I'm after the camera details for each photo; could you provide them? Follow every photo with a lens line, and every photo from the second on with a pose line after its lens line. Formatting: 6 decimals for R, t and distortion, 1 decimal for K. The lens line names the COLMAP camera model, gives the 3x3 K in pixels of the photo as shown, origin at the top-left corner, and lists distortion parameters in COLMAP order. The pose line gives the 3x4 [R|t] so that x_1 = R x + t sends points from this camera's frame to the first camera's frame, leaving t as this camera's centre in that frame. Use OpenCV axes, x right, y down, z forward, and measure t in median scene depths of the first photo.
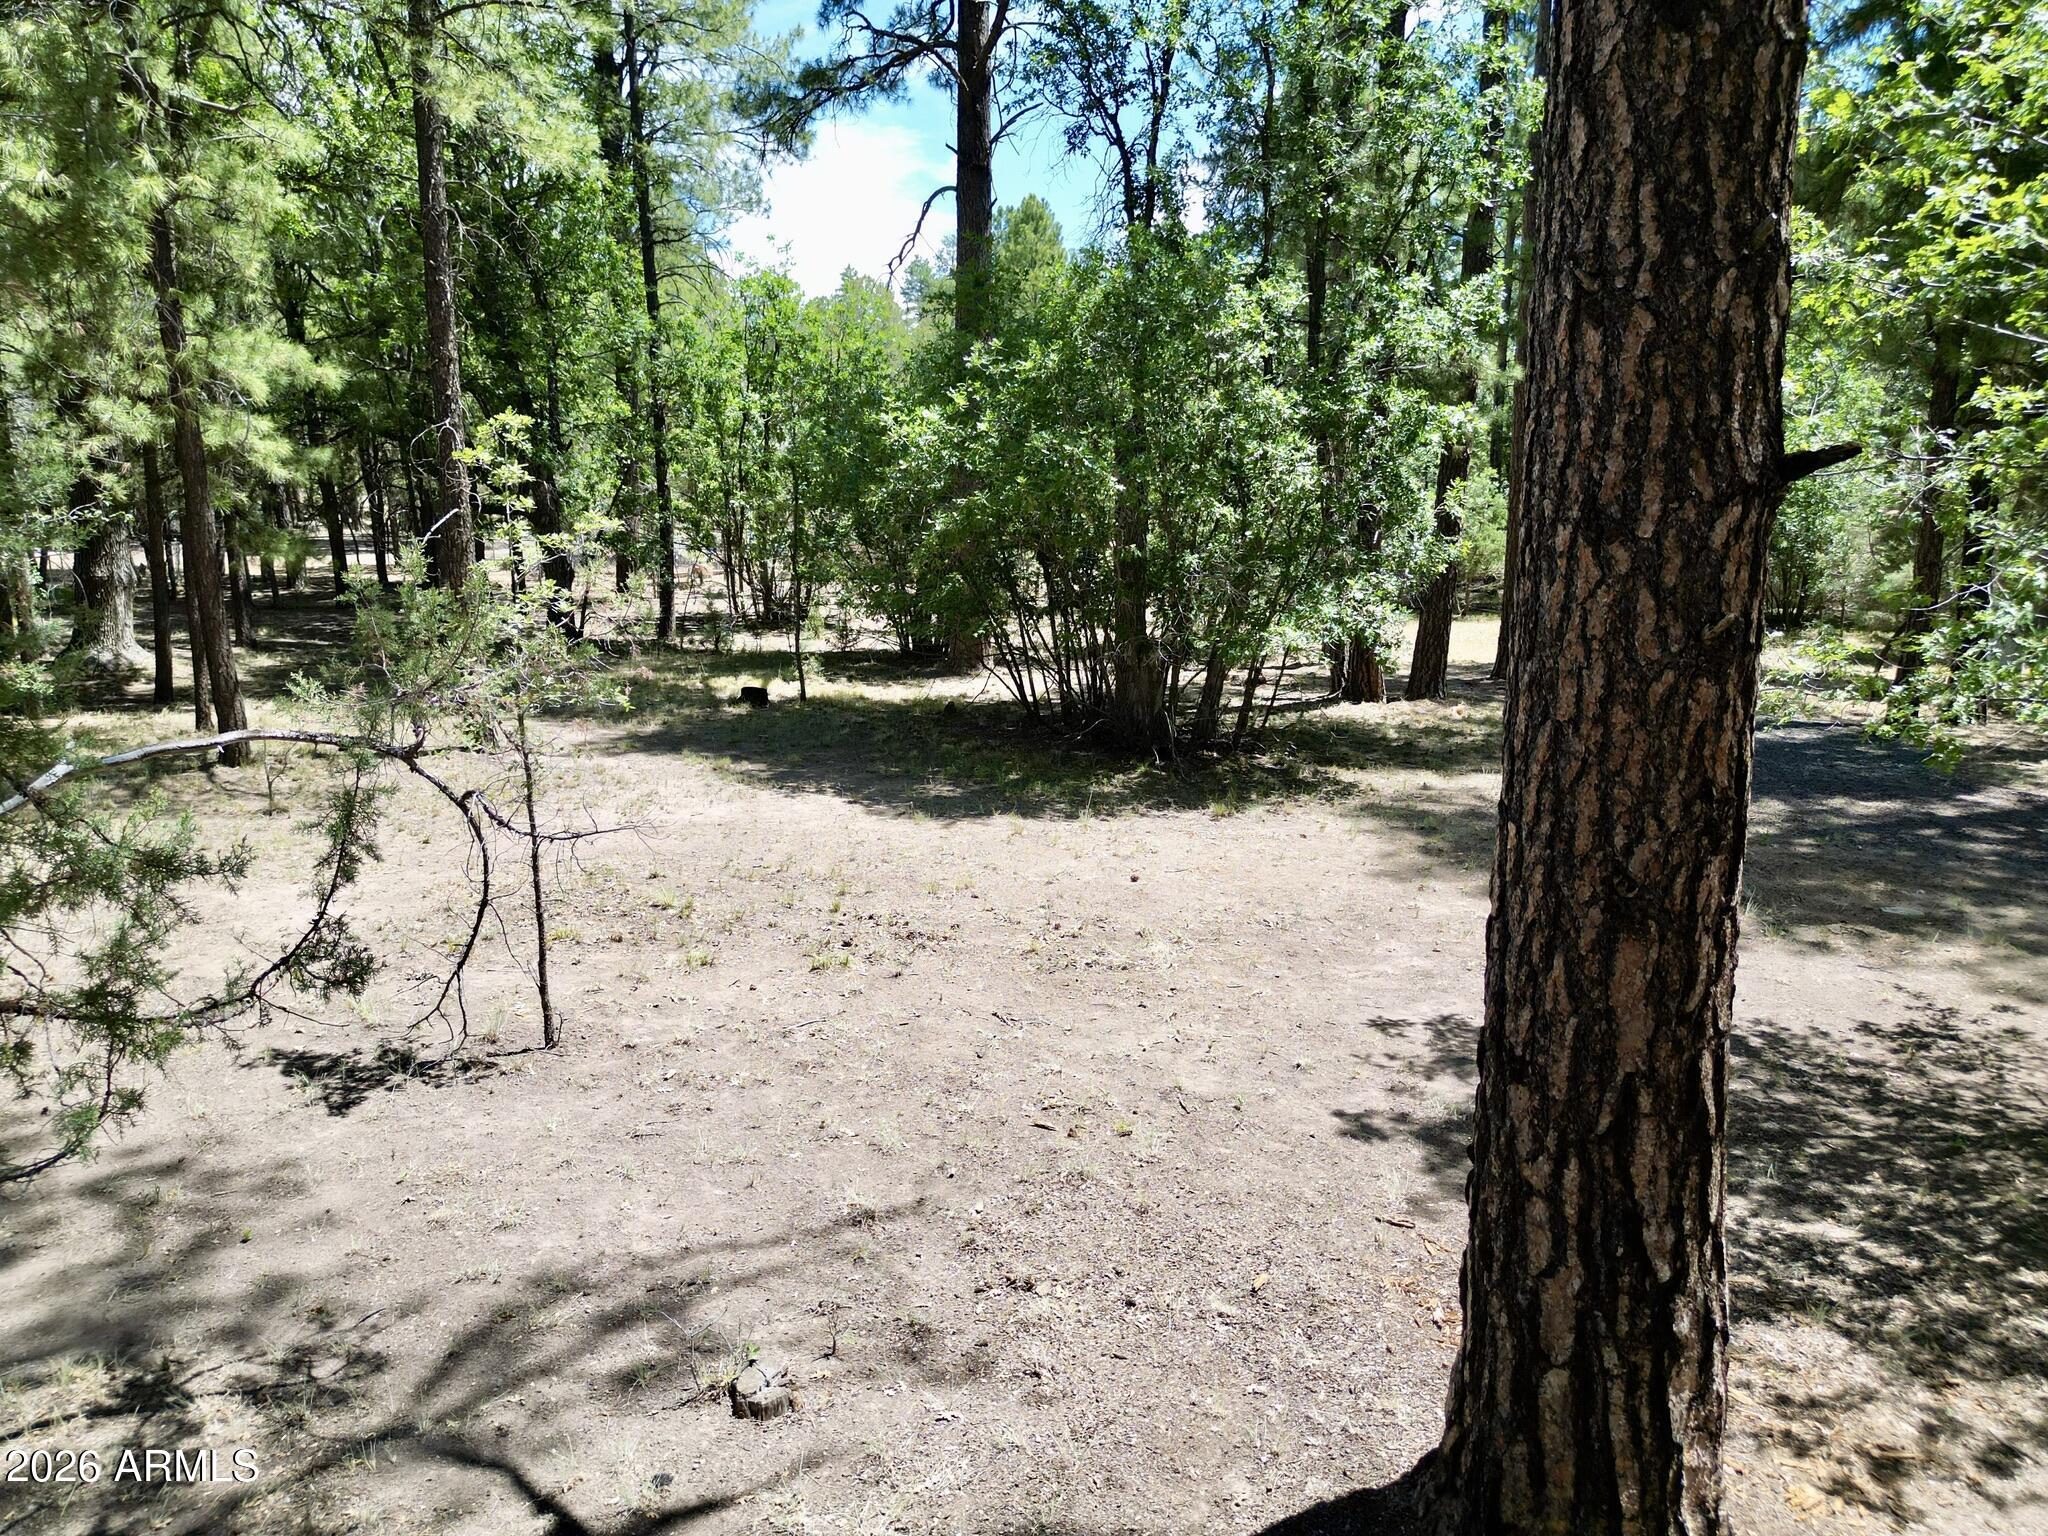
lens RADIAL K [[1398.7, 0, 1024.0], [0, 1398.7, 768.0], [0, 0, 1]] dist [0.023406, -0.002157]
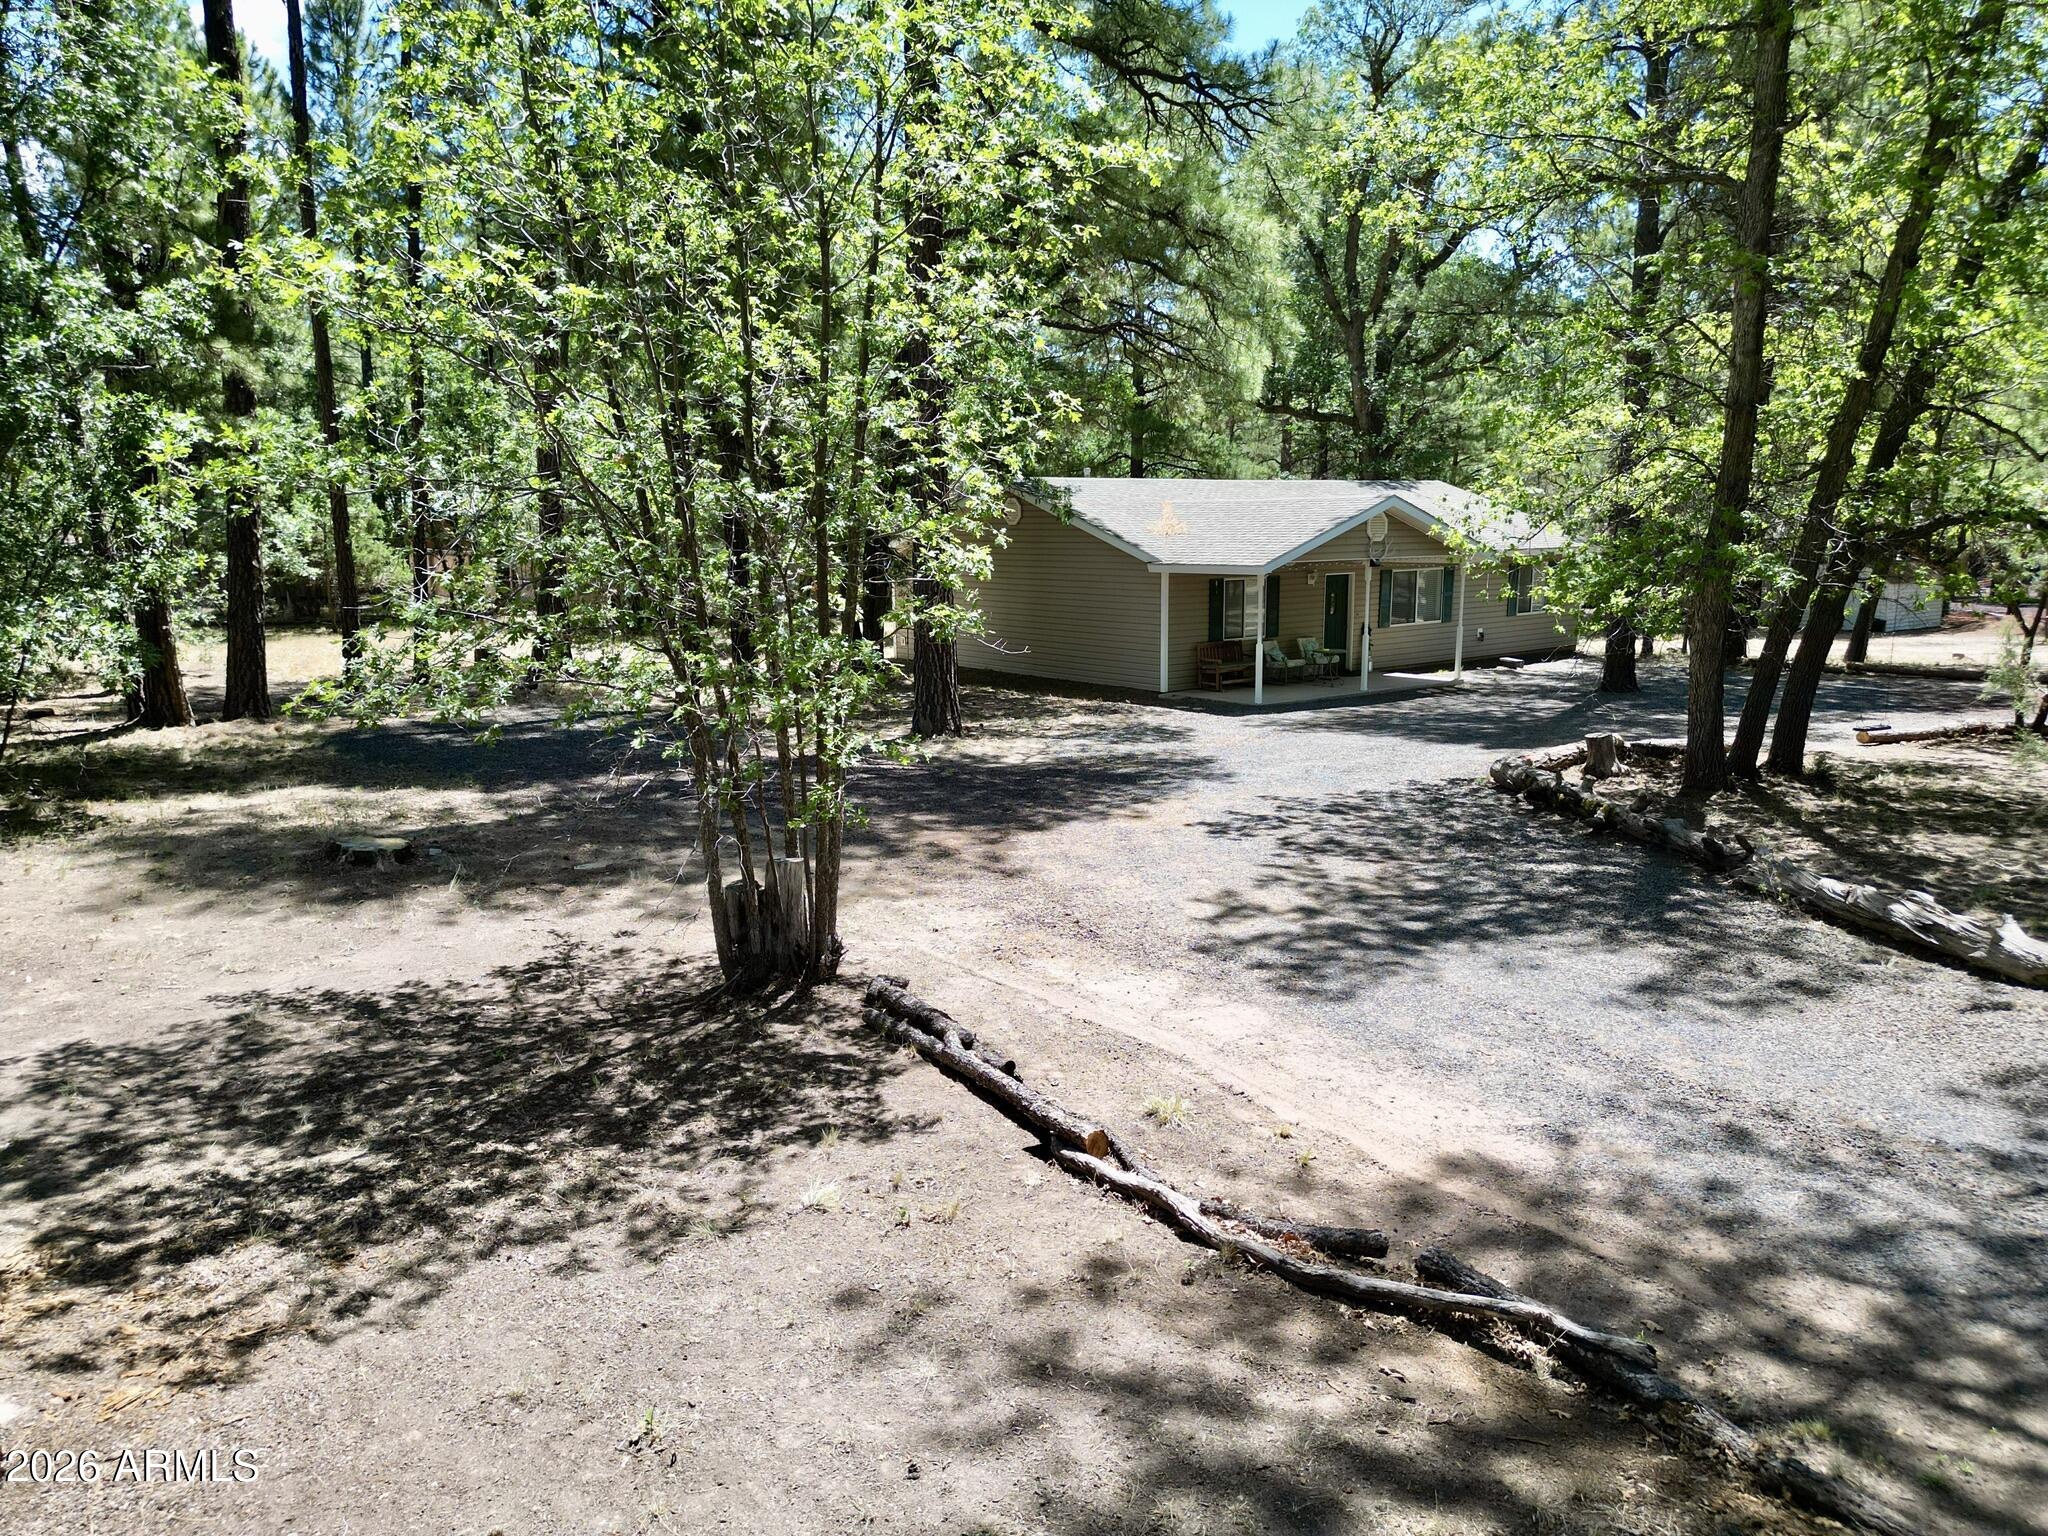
lens RADIAL K [[1398.7, 0, 1024.0], [0, 1398.7, 768.0], [0, 0, 1]] dist [0.023406, -0.002157]
pose [[0.787174, -0.104299, 0.607847, 0.174122], [0.109152, 0.993598, 0.029135, 0.021521], [-0.606995, 0.043413, 0.793519, -0.128787]]
